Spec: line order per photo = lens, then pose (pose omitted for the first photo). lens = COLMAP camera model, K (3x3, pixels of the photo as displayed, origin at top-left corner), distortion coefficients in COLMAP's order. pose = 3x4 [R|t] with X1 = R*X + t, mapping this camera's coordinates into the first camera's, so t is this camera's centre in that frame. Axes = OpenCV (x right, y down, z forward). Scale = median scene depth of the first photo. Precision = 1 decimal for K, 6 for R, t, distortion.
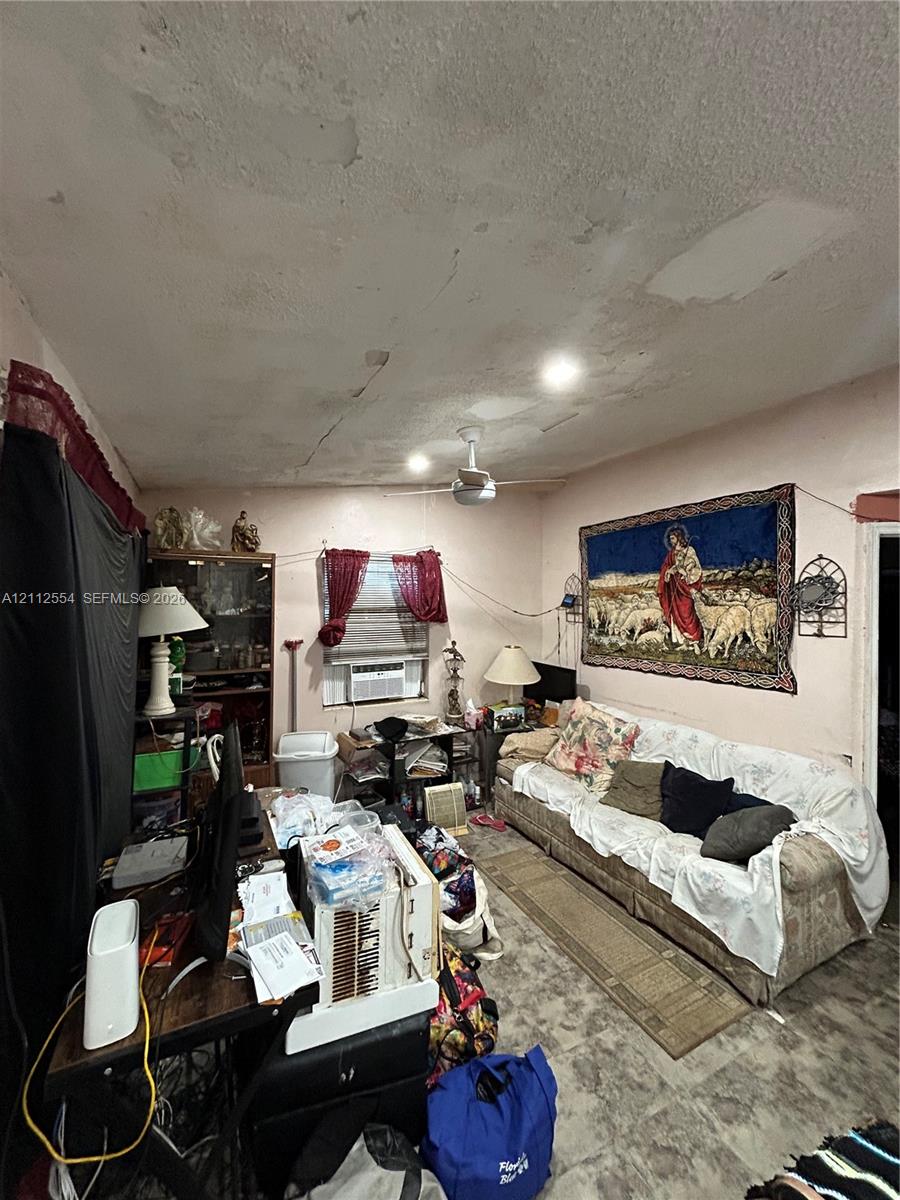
lens RADIAL K [[486.3, 0, 452.6], [0, 486.3, 594.9], [0, 0, 1]] dist [-0.000791, 0.000997]
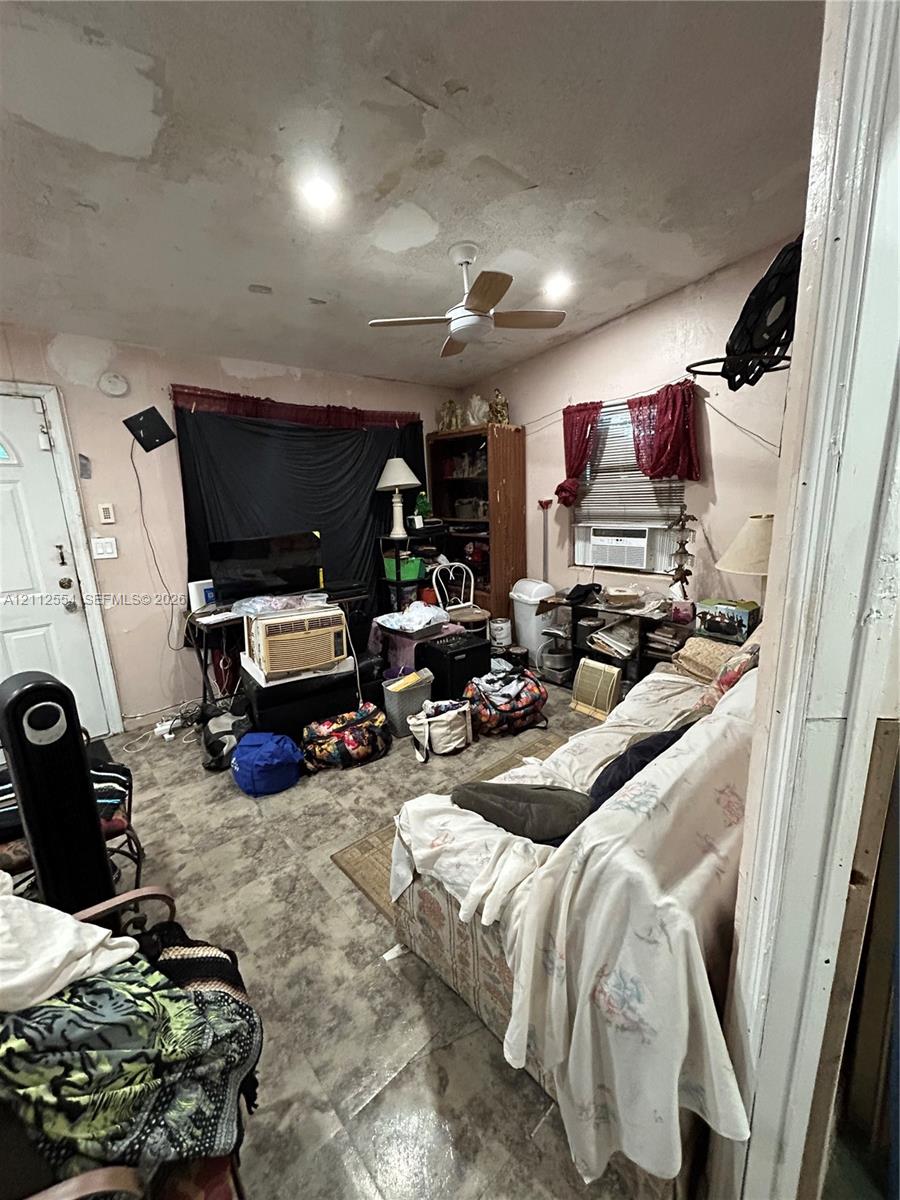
lens RADIAL K [[486.3, 0, 453.9], [0, 486.3, 594.5], [0, 0, 1]] dist [-0.000791, 0.000997]
pose [[0.247829, 0.187596, -0.950468, 0.937318], [0.043035, 0.977973, 0.204246, 0.088706], [0.967847, -0.091522, 0.234297, 0.674144]]
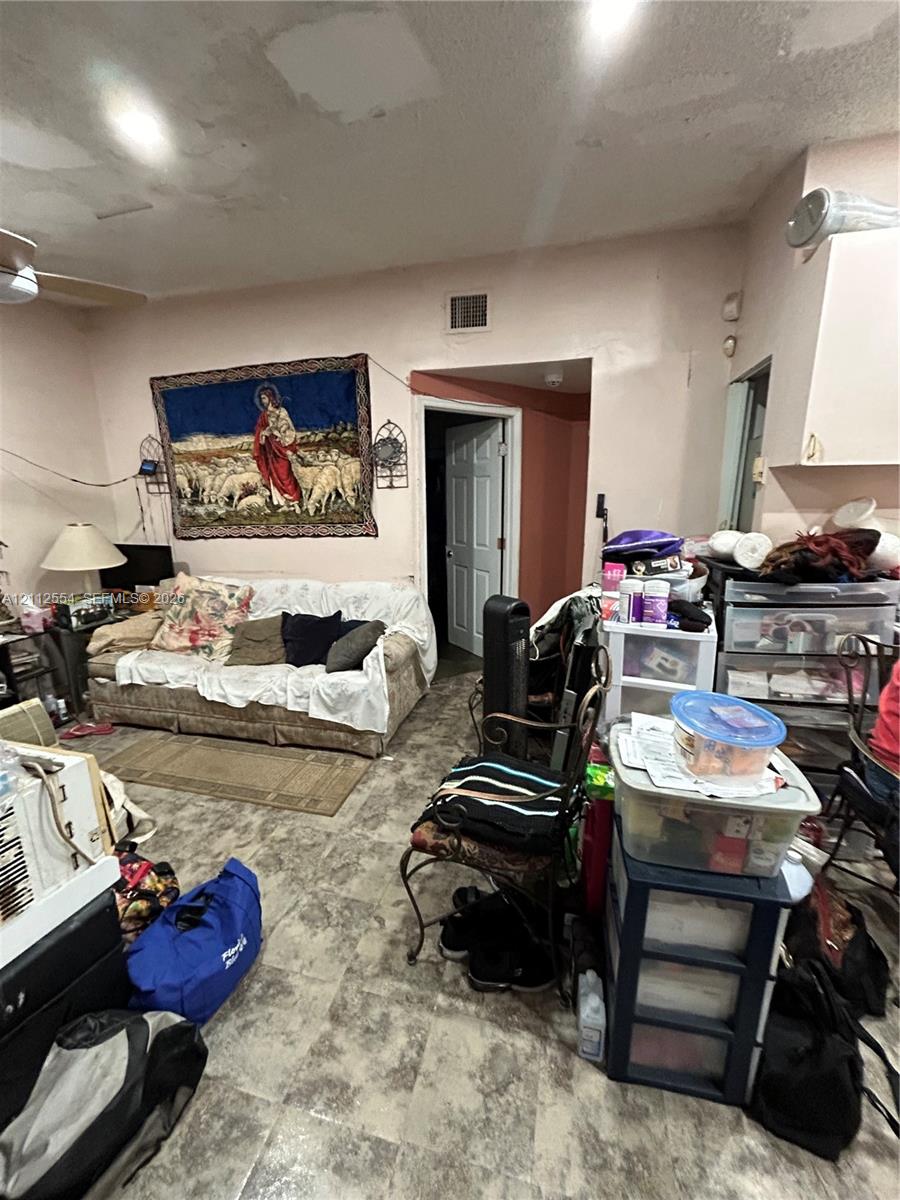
lens RADIAL K [[486.3, 0, 453.9], [0, 486.3, 594.8], [0, 0, 1]] dist [-0.000791, 0.000997]
pose [[0.667451, -0.172307, 0.724444, -0.094022], [0.012423, 0.975302, 0.220527, 0.075123], [-0.744550, -0.138191, 0.653107, 0.012946]]
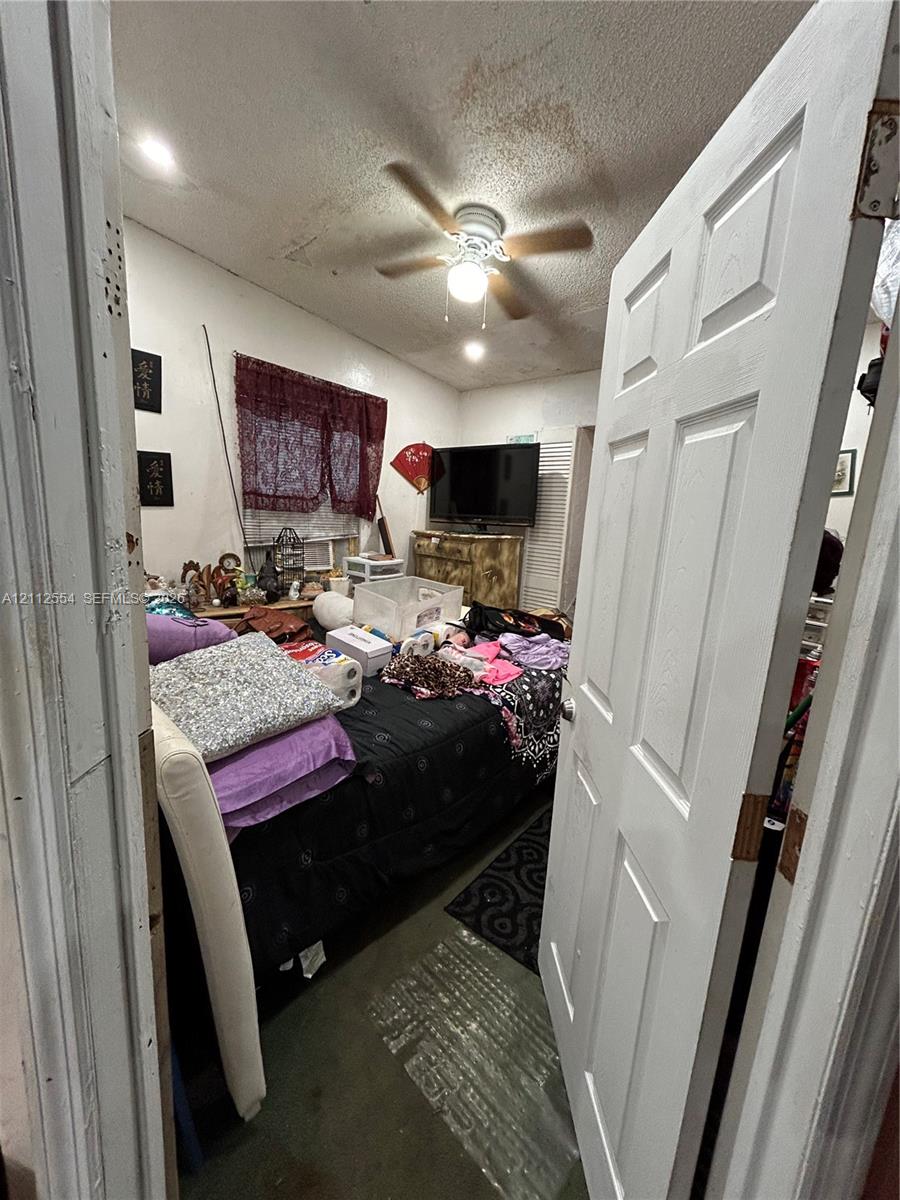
lens RADIAL K [[486.3, 0, 453.6], [0, 486.3, 593.5], [0, 0, 1]] dist [-0.000791, 0.000997]
pose [[0.958647, -0.011965, 0.284345, 0.846479], [-0.044316, 0.980652, 0.190676, 0.103667], [-0.281125, -0.195392, 0.939570, 0.712155]]
